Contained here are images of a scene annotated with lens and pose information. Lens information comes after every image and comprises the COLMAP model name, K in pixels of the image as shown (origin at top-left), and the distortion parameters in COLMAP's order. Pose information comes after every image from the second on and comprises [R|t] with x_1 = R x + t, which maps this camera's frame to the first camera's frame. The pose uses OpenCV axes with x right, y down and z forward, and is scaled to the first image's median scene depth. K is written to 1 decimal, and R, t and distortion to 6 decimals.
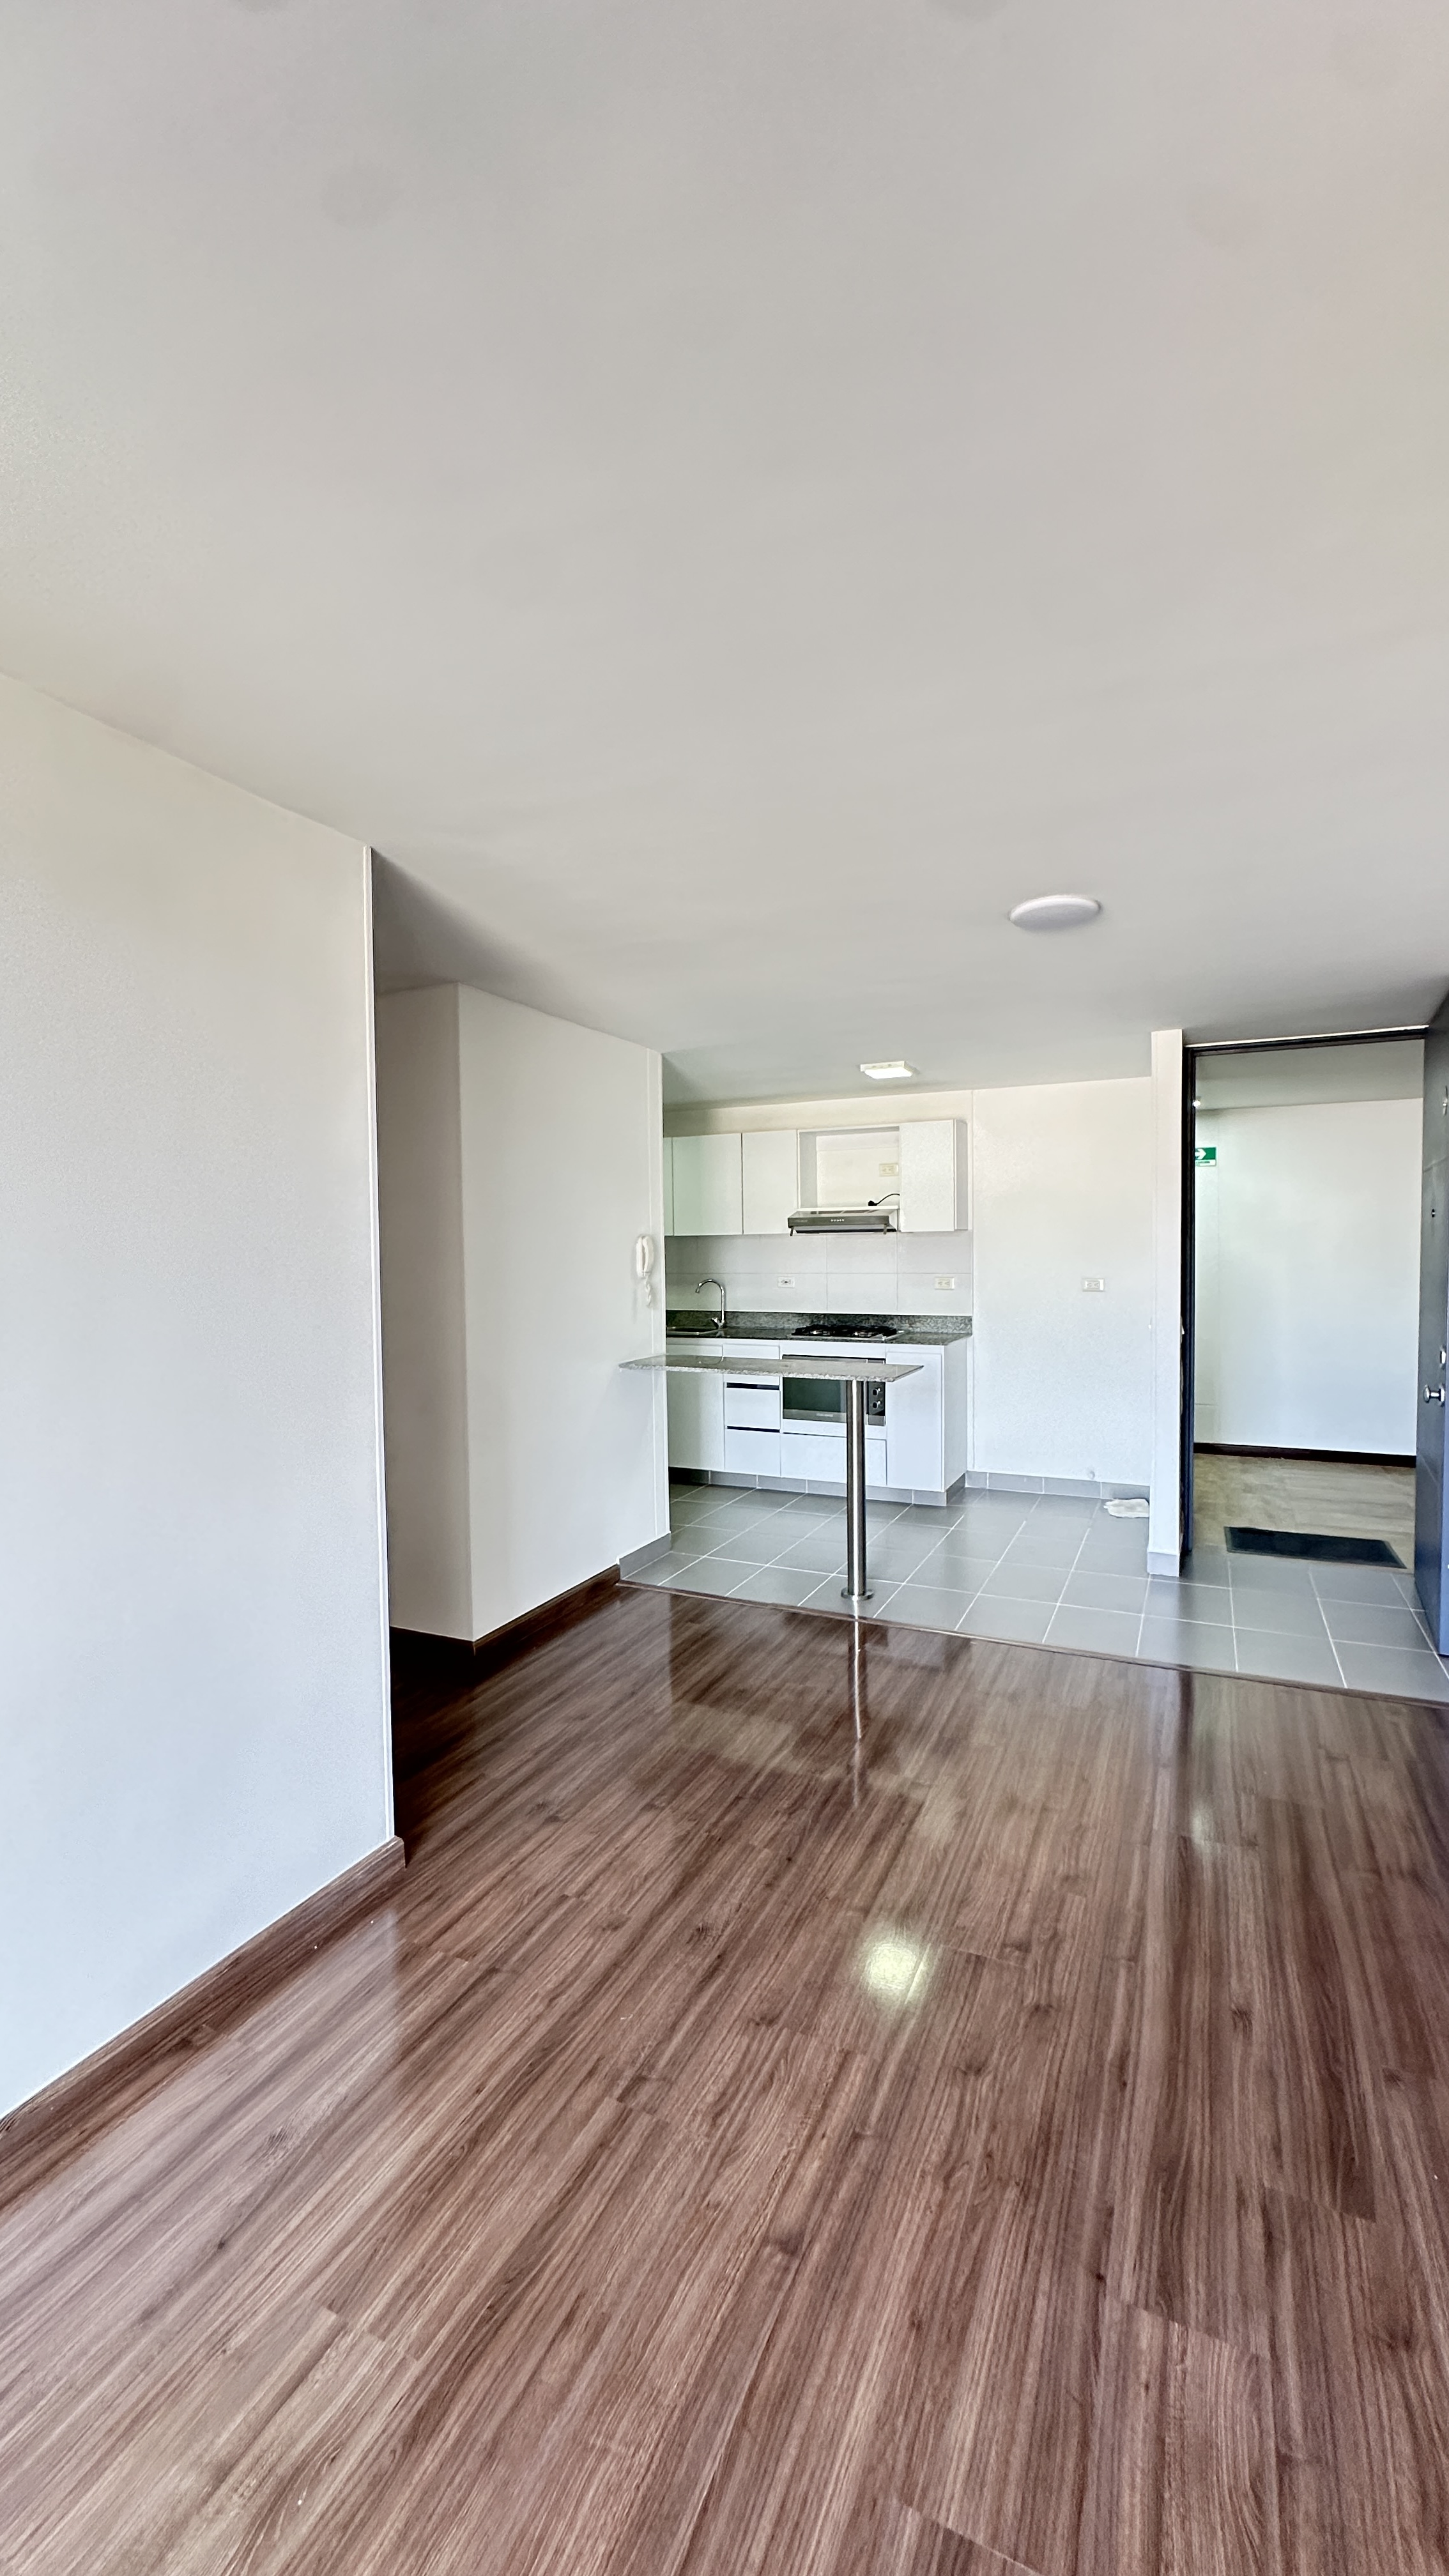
lens RADIAL K [[1033.6, 0, 726.1], [0, 1033.6, 1283.0], [0, 0, 1]] dist [-0.001419, 0.000606]
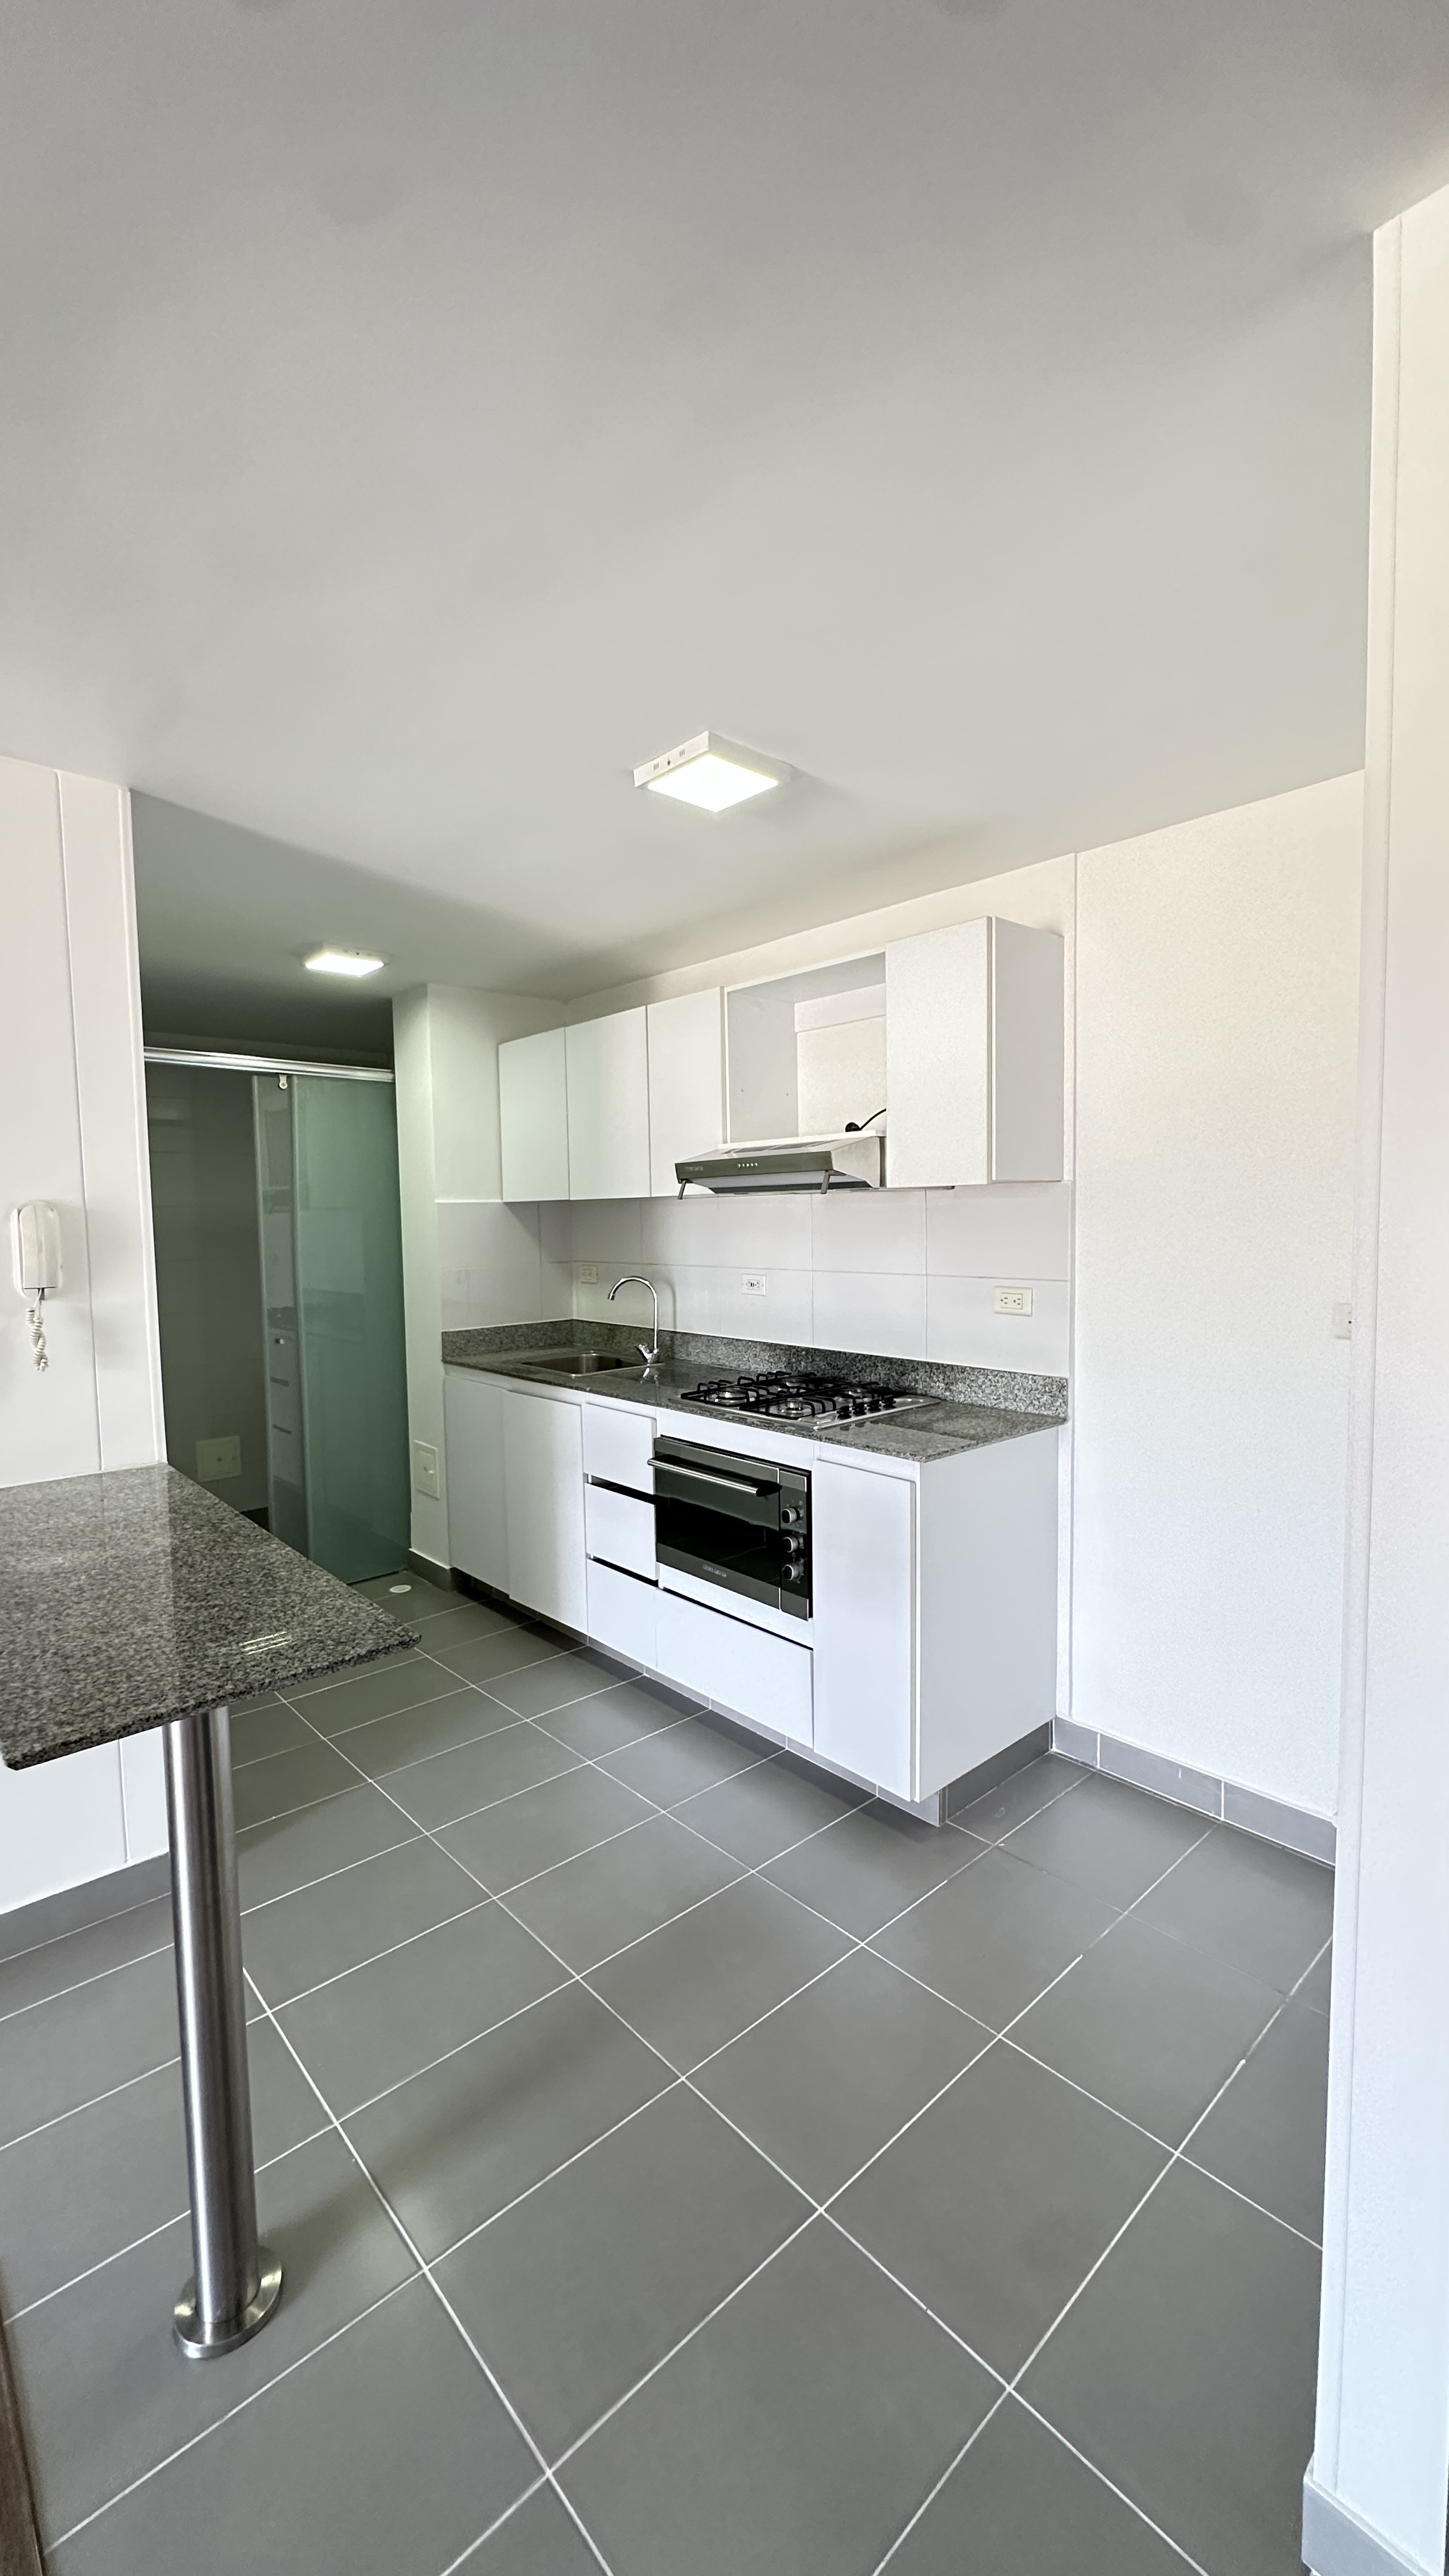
lens RADIAL K [[1033.6, 0, 726.1], [0, 1033.6, 1283.0], [0, 0, 1]] dist [-0.001419, 0.000606]
pose [[0.921279, 0.022437, -0.388254, 0.271120], [-0.008049, 0.999221, 0.038643, -0.023897], [0.388818, -0.032476, 0.920742, 0.534917]]
